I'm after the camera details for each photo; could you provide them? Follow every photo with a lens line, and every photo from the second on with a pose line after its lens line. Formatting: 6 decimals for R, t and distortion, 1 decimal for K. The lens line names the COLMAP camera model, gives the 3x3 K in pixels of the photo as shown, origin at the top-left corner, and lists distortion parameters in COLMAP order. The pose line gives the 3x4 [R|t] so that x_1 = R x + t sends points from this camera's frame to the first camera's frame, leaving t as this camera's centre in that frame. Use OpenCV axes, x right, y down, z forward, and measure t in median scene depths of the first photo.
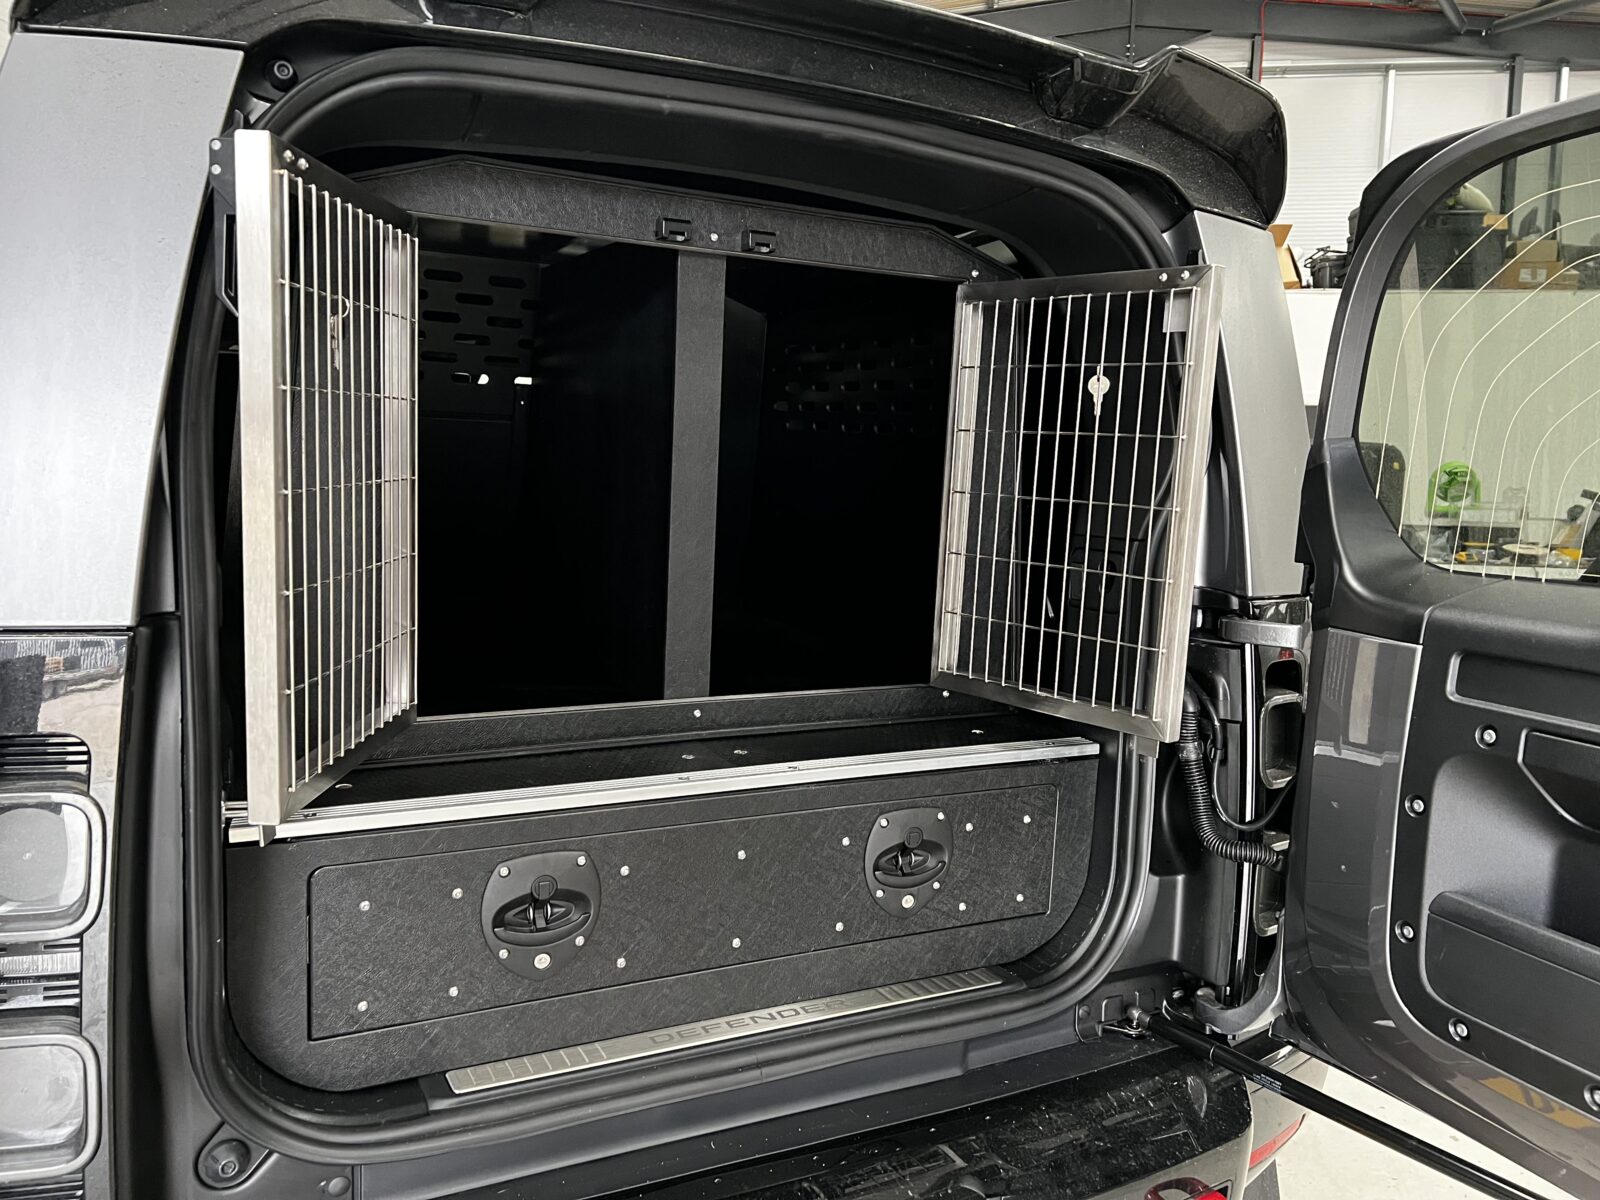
lens RADIAL K [[1188.0, 0, 798.8], [0, 1188.0, 607.9], [0, 0, 1]] dist [0.040192, -0.052347]
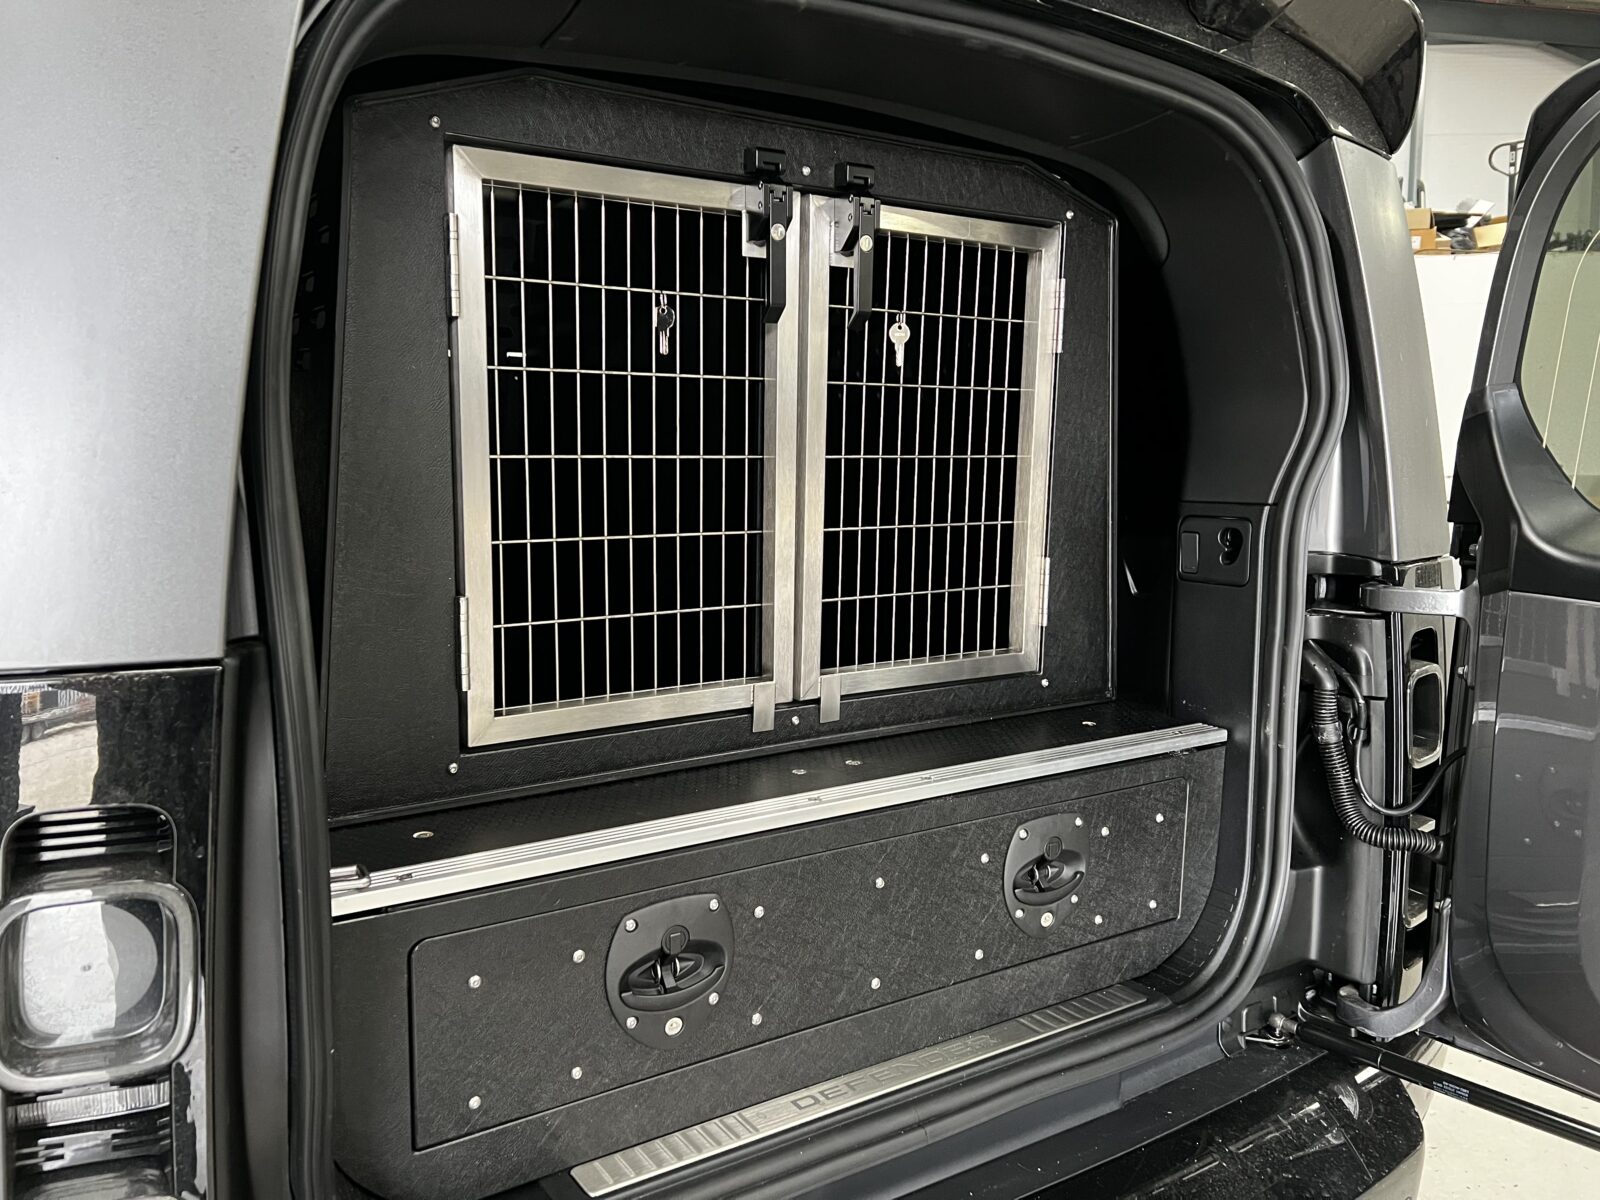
lens RADIAL K [[1188.0, 0, 798.8], [0, 1188.0, 607.9], [0, 0, 1]] dist [0.040192, -0.052347]
pose [[0.994374, -0.045504, 0.095658, -0.167360], [0.044323, 0.998913, 0.014435, -0.007297], [-0.096211, -0.010114, 0.995310, 0.132055]]
